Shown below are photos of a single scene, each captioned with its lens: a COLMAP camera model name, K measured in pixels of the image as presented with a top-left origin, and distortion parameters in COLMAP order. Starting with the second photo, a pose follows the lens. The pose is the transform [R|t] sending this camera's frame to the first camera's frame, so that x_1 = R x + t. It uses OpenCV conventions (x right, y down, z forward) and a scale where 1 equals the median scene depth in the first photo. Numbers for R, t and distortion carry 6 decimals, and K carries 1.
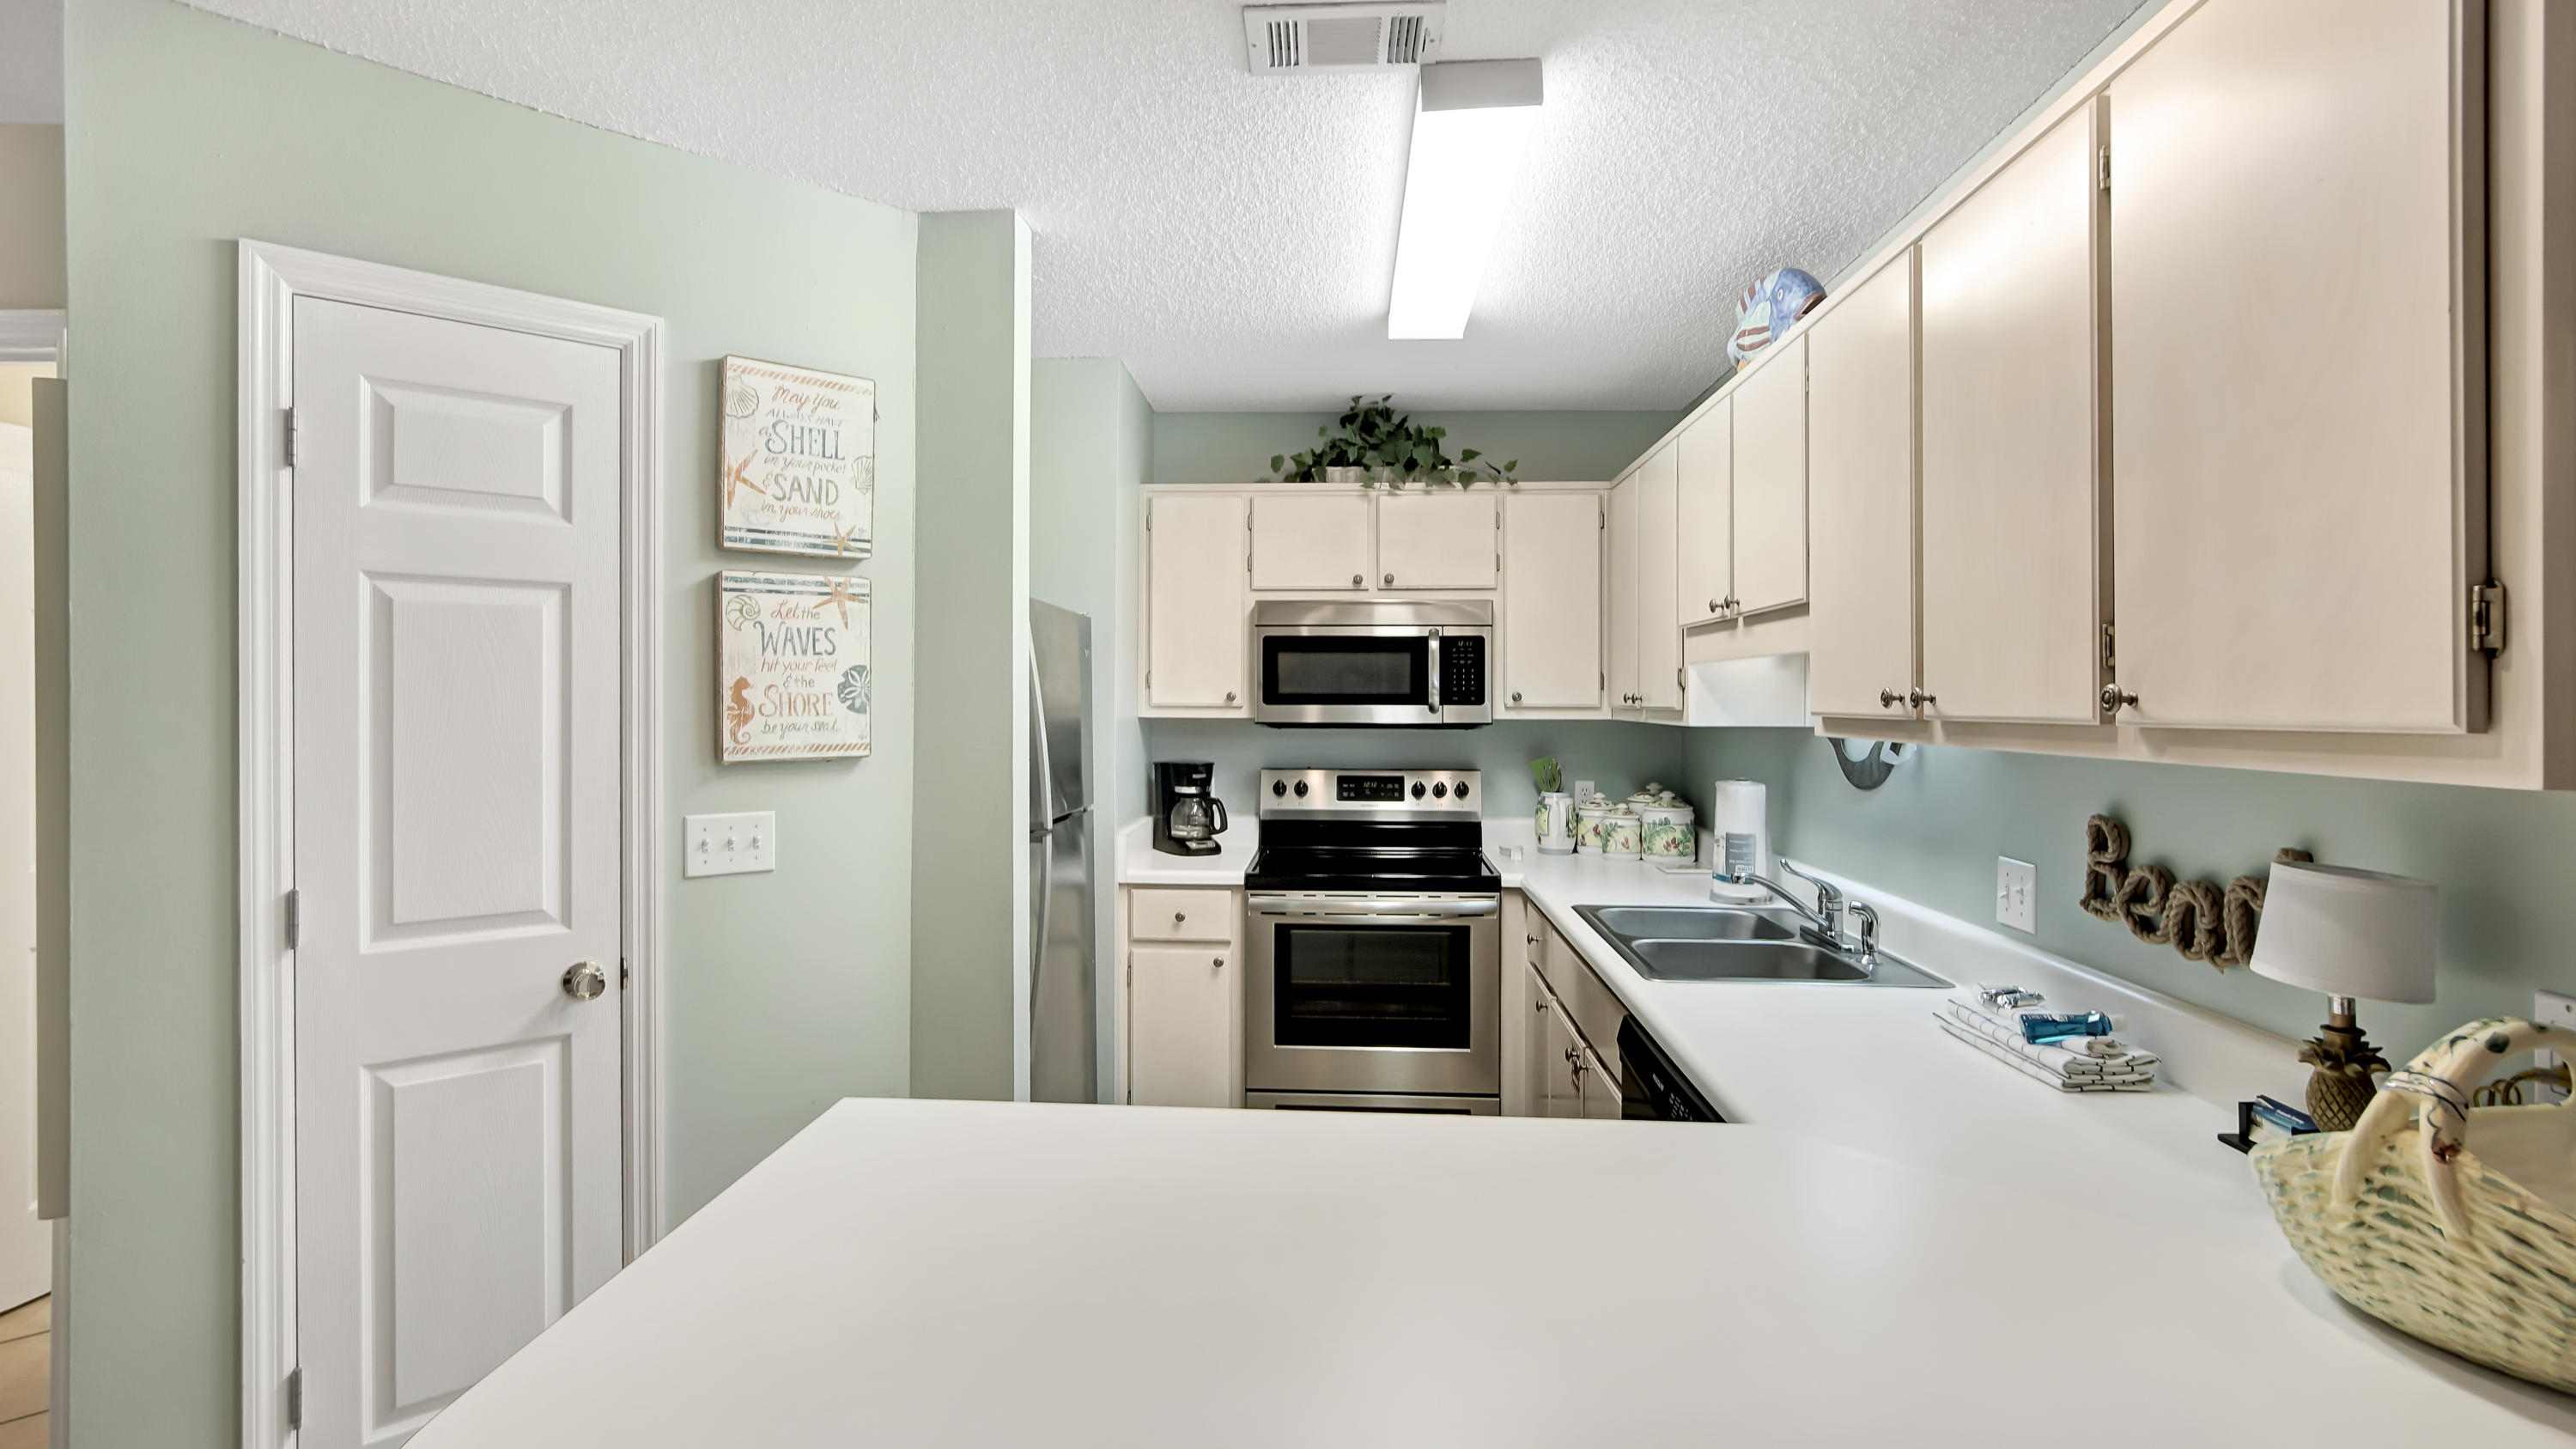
lens RADIAL K [[1241.3, 0, 1292.0], [0, 1241.3, 709.1], [0, 0, 1]] dist [-0.000392, -0.000534]
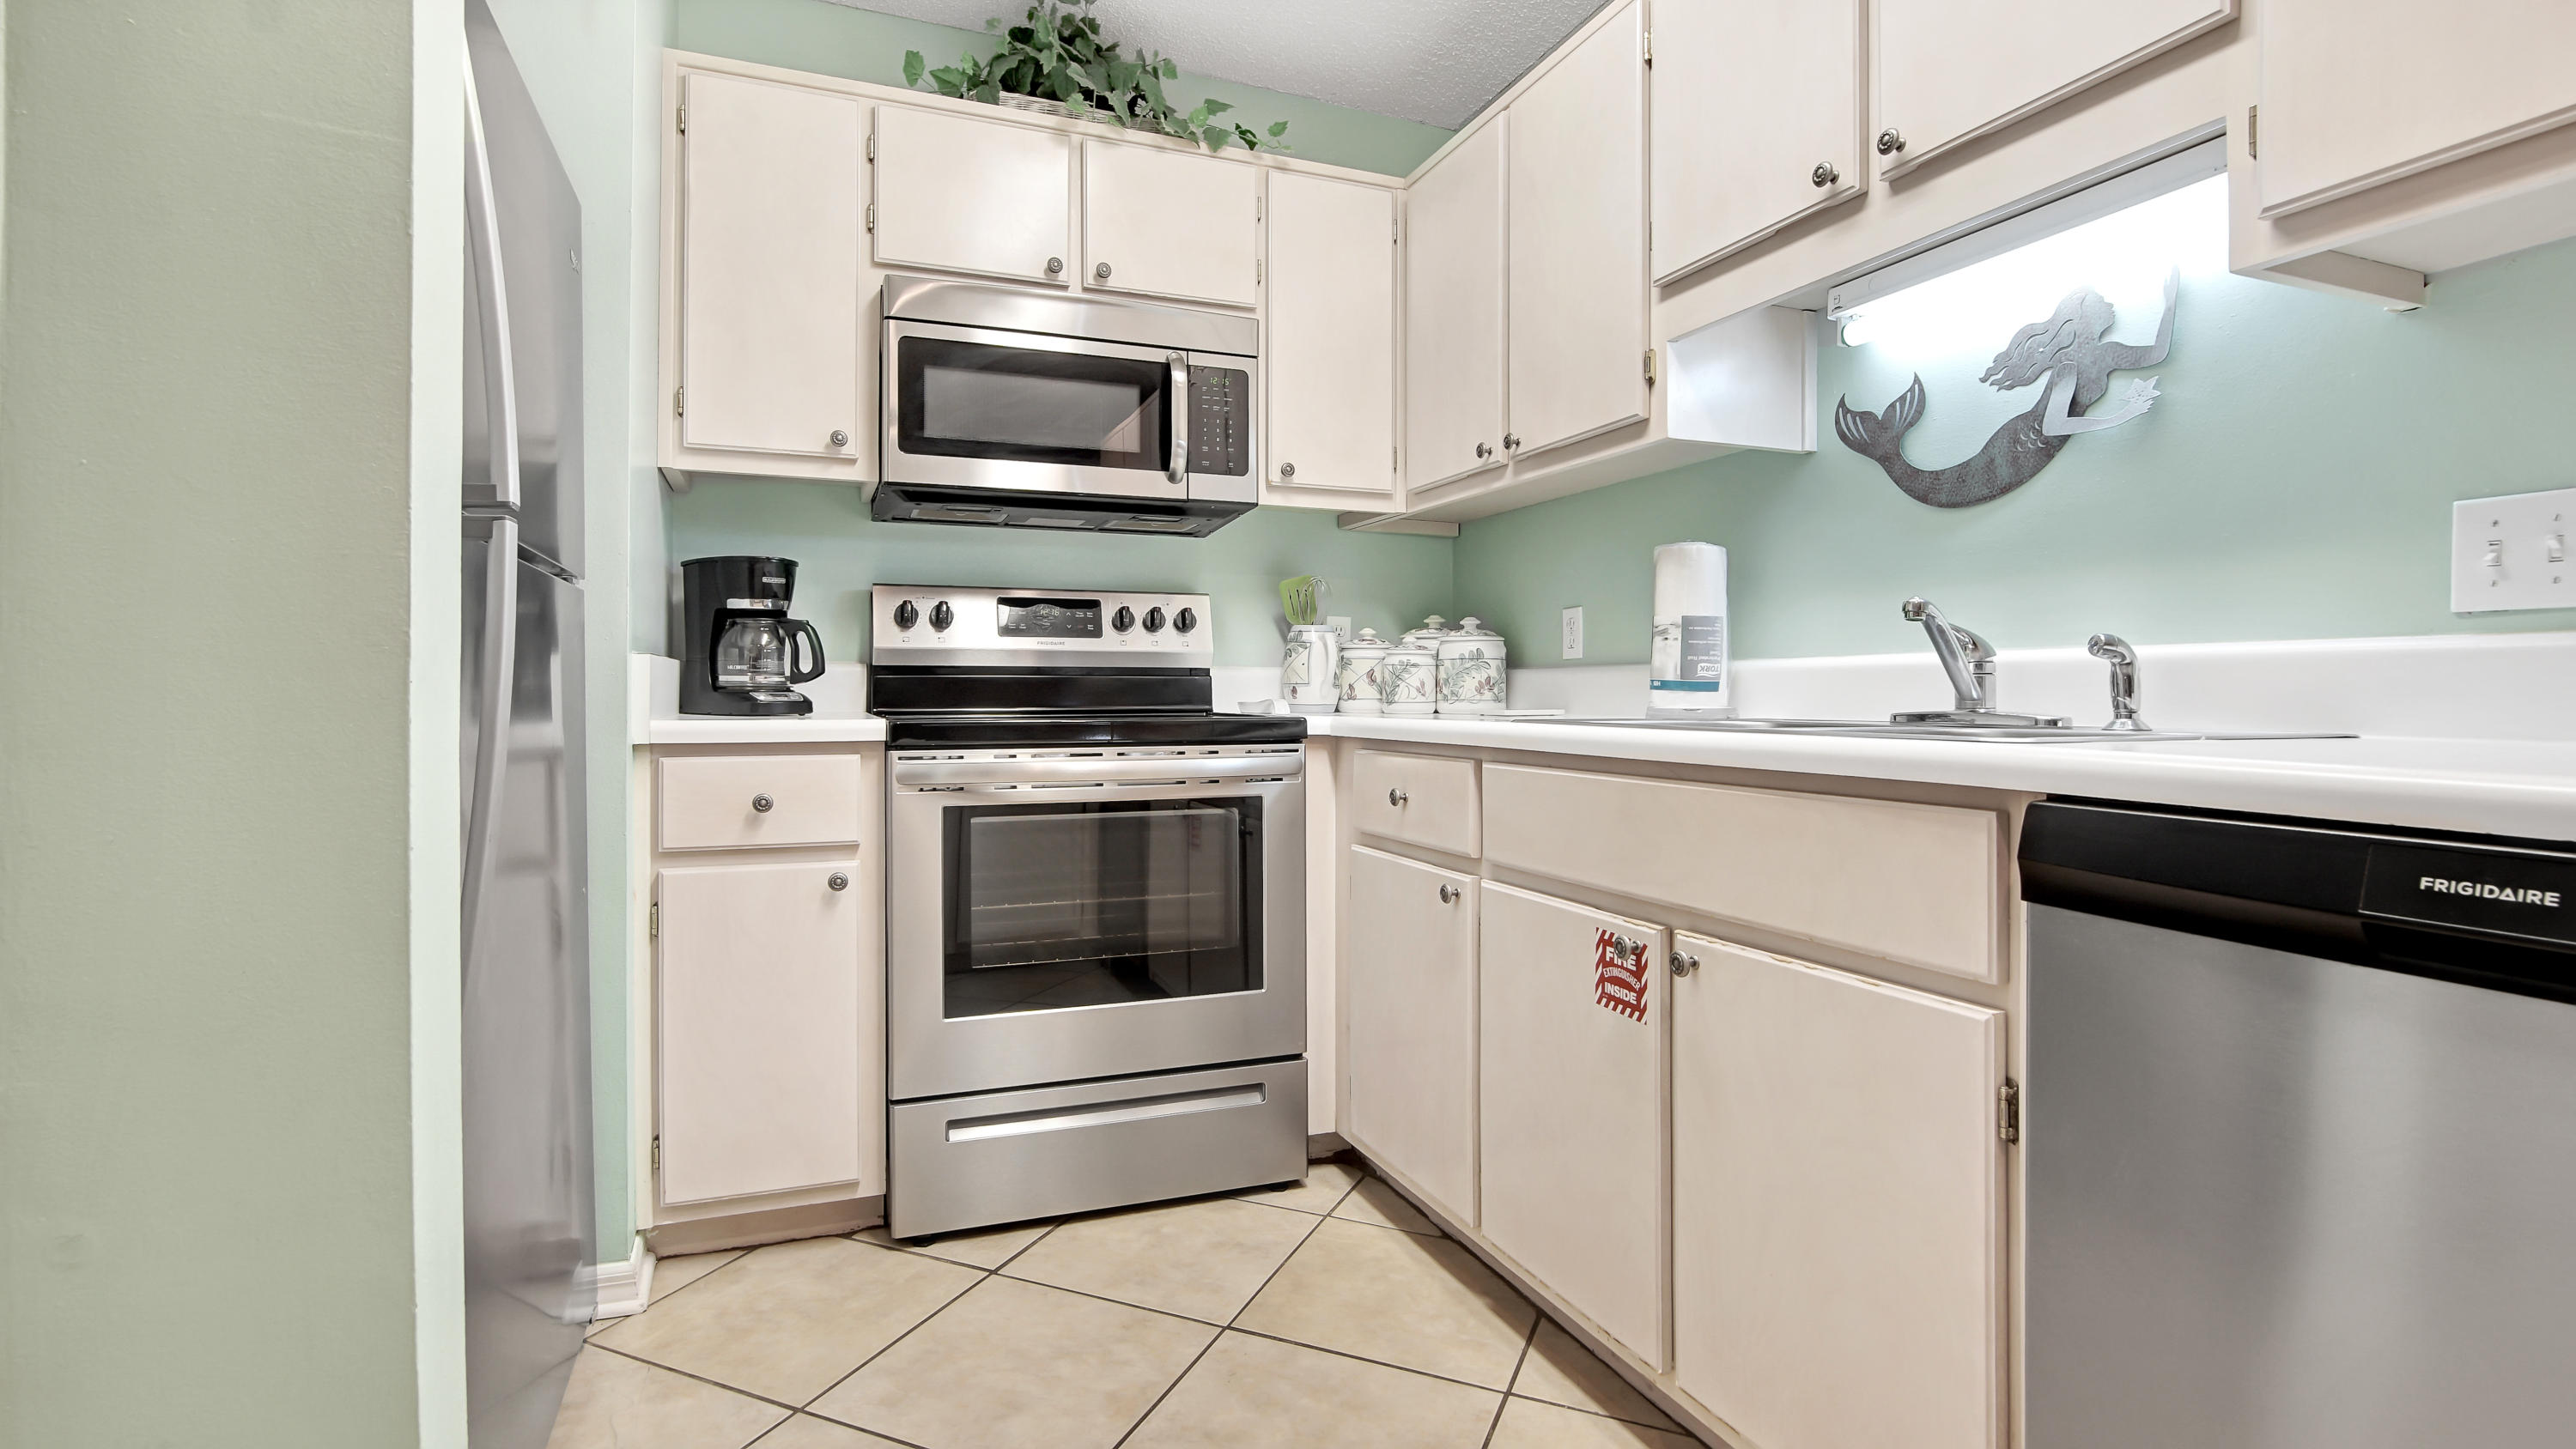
lens RADIAL K [[1239.7, 0, 1295.3], [0, 1239.7, 682.2], [0, 0, 1]] dist [0.000503, -0.000272]
pose [[0.913888, -0.001886, 0.405962, -0.089830], [0.005654, 0.999951, -0.008081, 0.111023], [-0.405927, 0.009680, 0.913854, 0.377761]]
